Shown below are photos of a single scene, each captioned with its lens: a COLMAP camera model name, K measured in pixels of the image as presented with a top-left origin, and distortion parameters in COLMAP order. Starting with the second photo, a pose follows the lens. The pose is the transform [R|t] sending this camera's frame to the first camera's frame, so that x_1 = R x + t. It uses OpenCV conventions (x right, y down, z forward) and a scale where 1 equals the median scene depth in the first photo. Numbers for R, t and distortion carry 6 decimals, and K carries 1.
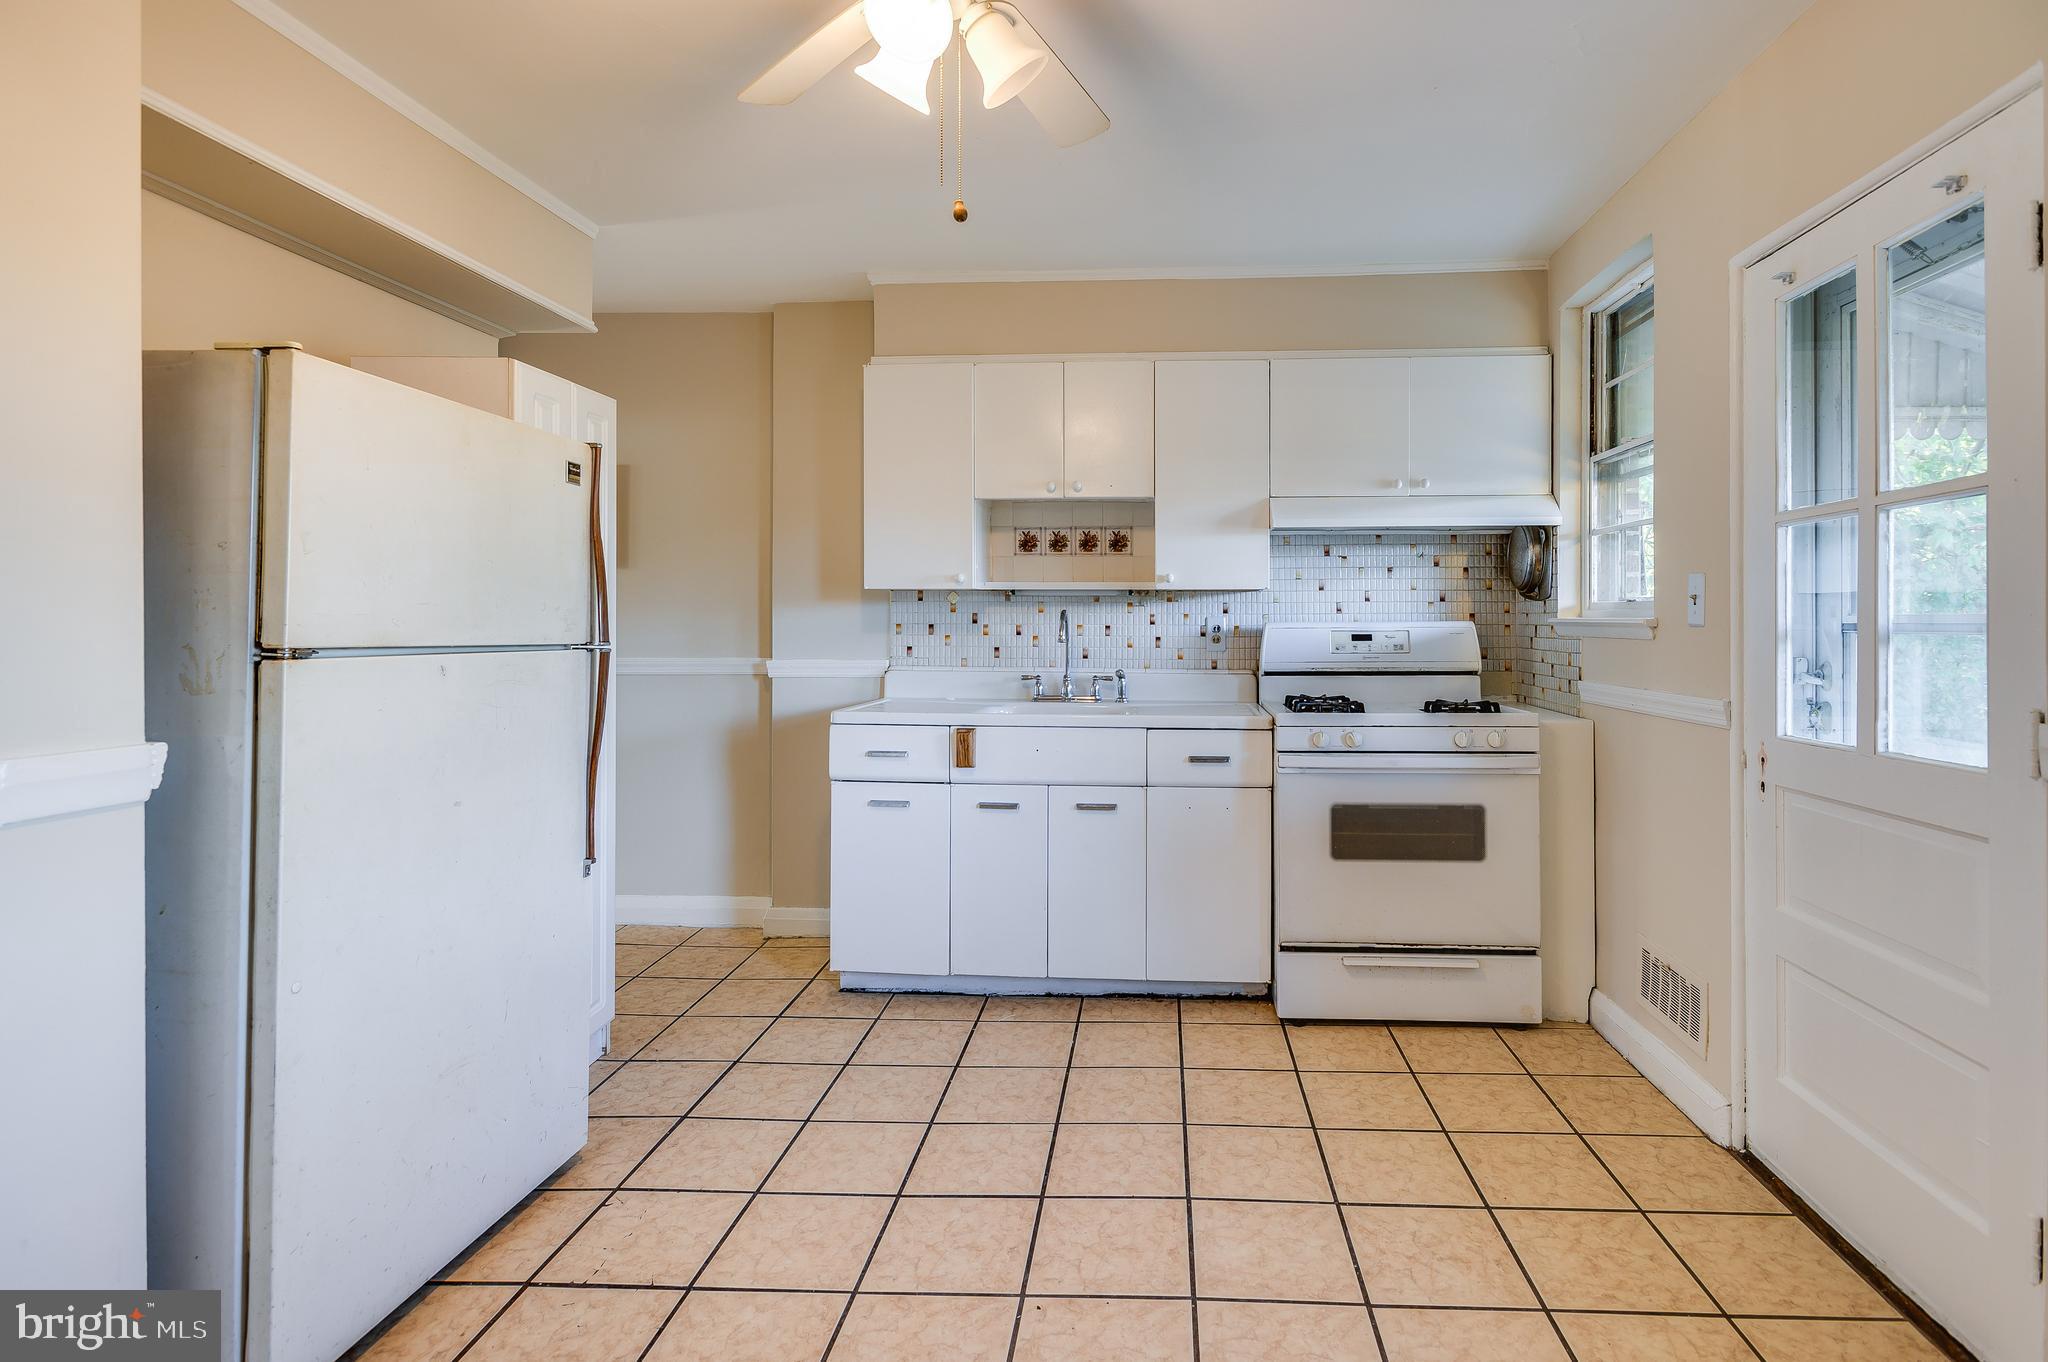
lens RADIAL K [[994.6, 0, 1059.4], [0, 994.6, 615.1], [0, 0, 1]] dist [-0.001454, 0.000809]
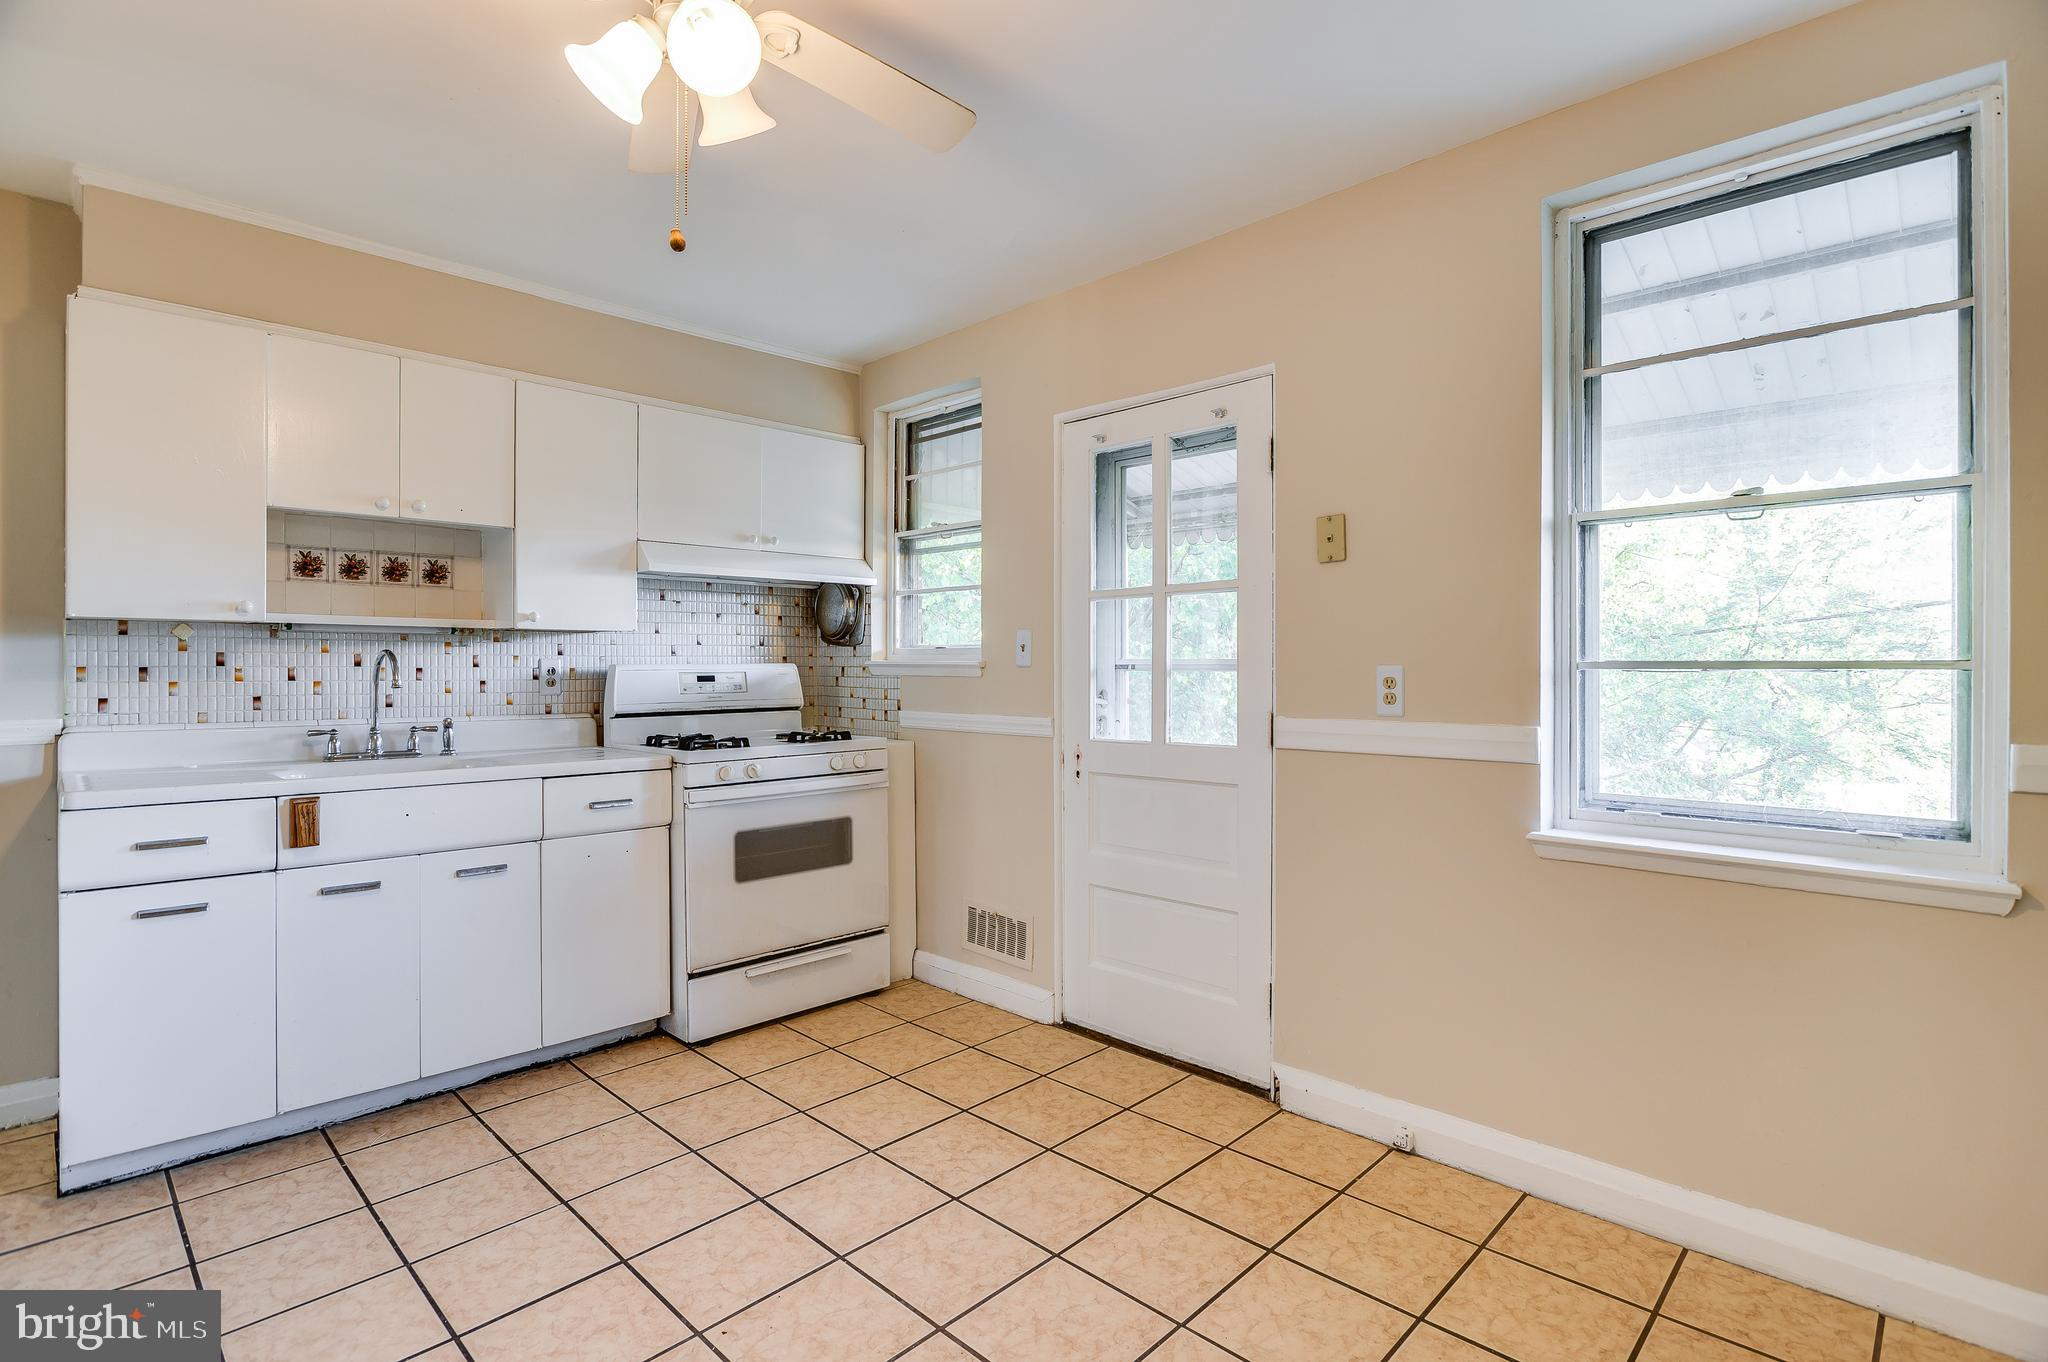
lens RADIAL K [[987.7, 0, 1018.5], [0, 987.7, 659.9], [0, 0, 1]] dist [-0.012150, 0.000550]
pose [[0.662163, 0.003400, 0.749352, -0.287954], [-0.004374, 0.999990, -0.000673, 0.001776], [-0.749347, -0.002832, 0.662172, 0.052190]]
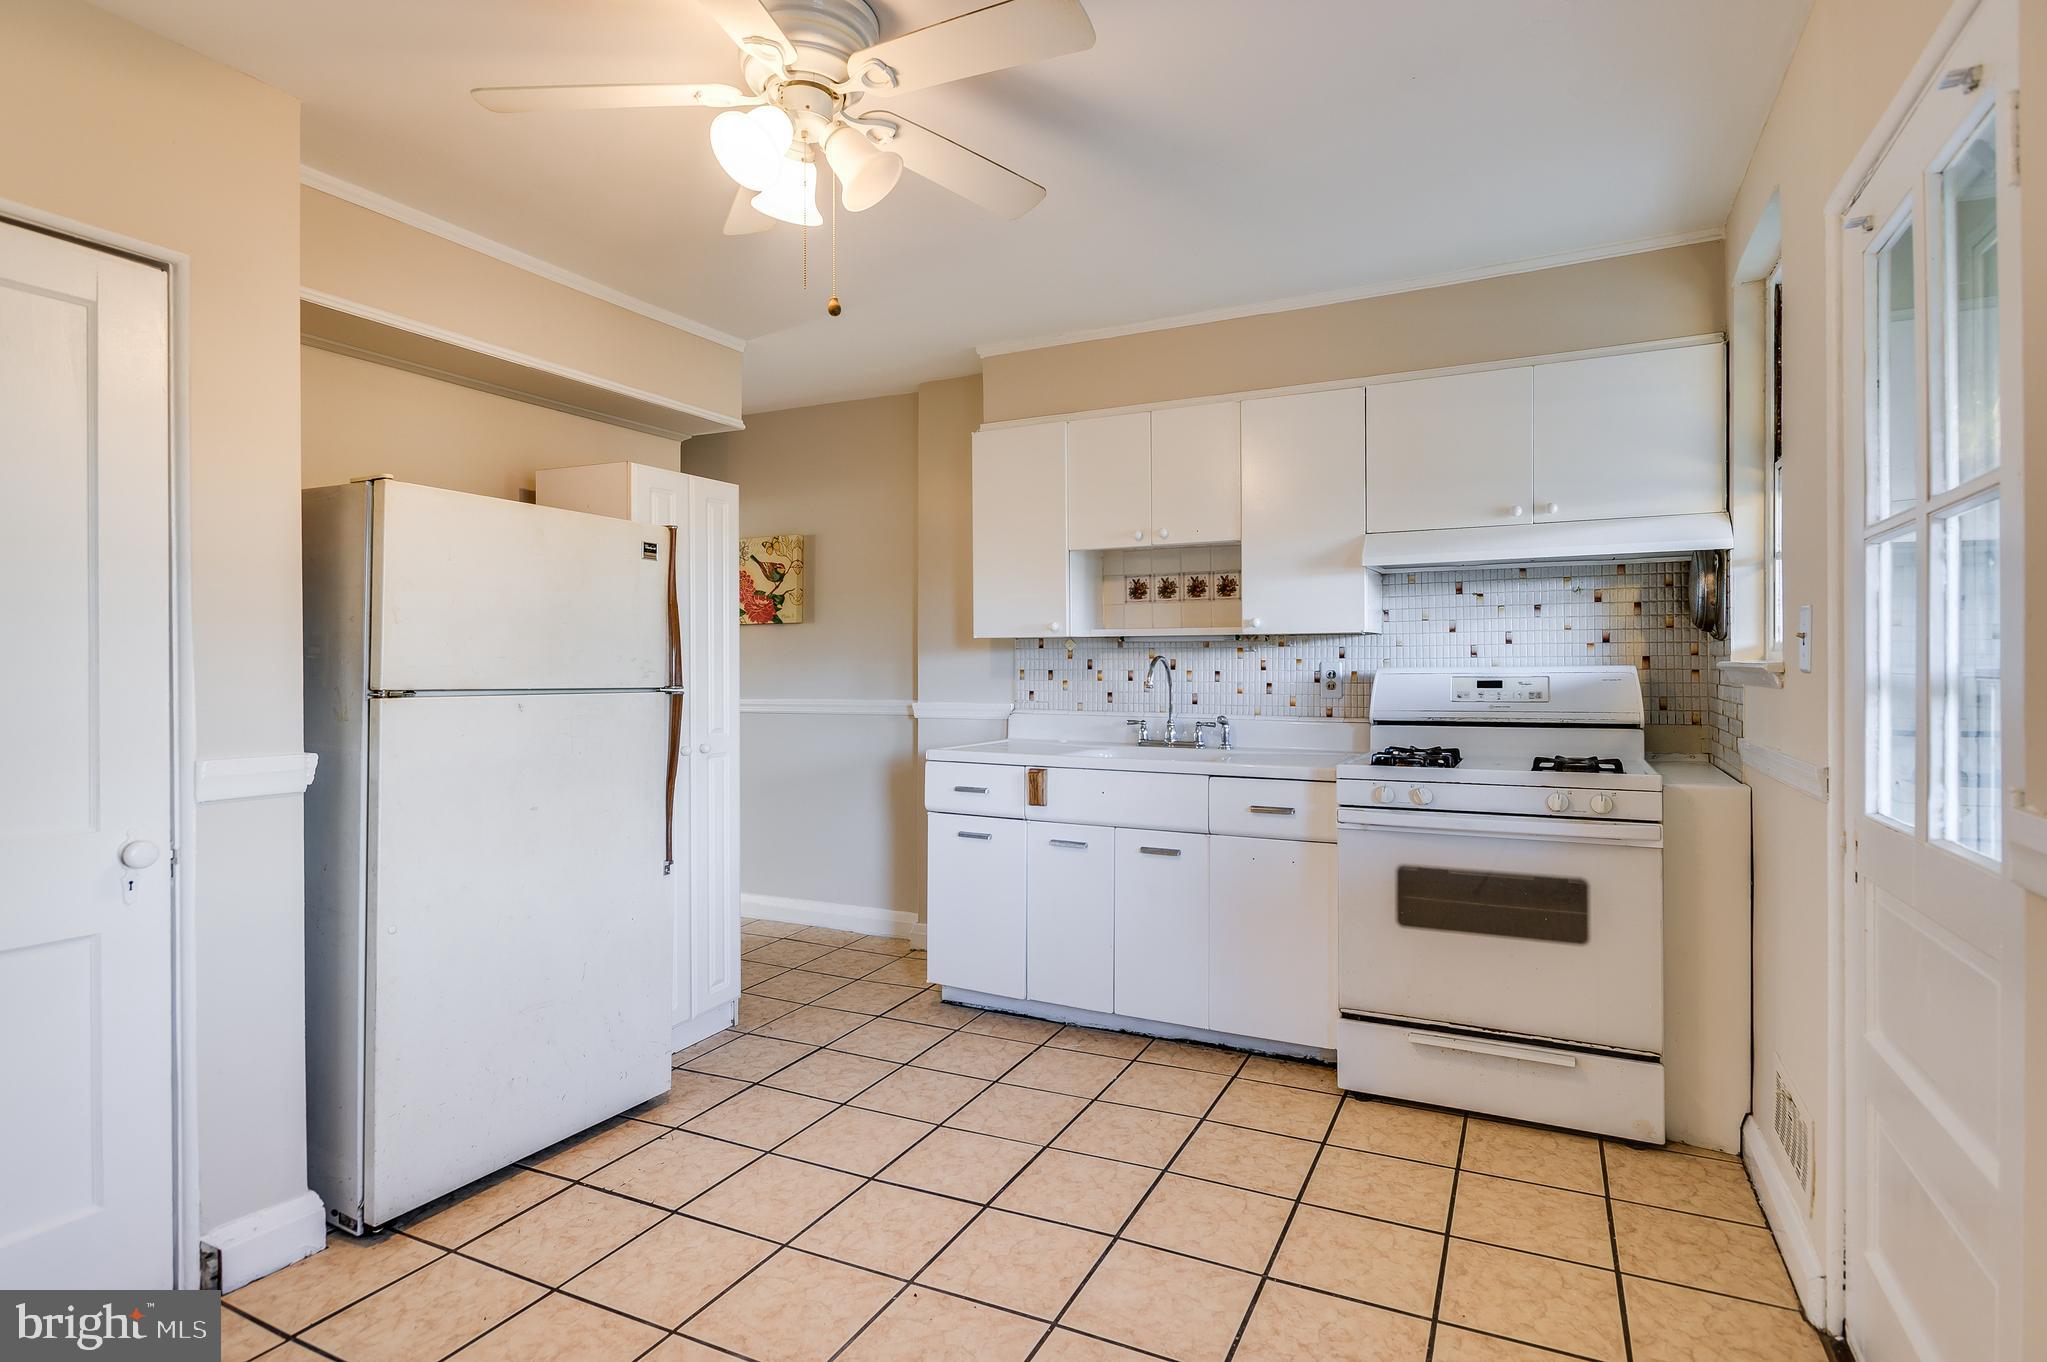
lens RADIAL K [[965.2, 0, 968.2], [0, 965.2, 662.7], [0, 0, 1]] dist [-0.001403, -0.000810]
pose [[0.923247, -0.004863, -0.384177, 0.220331], [0.005930, 0.999981, 0.001593, -0.001104], [0.384162, -0.003749, 0.923258, 0.020973]]
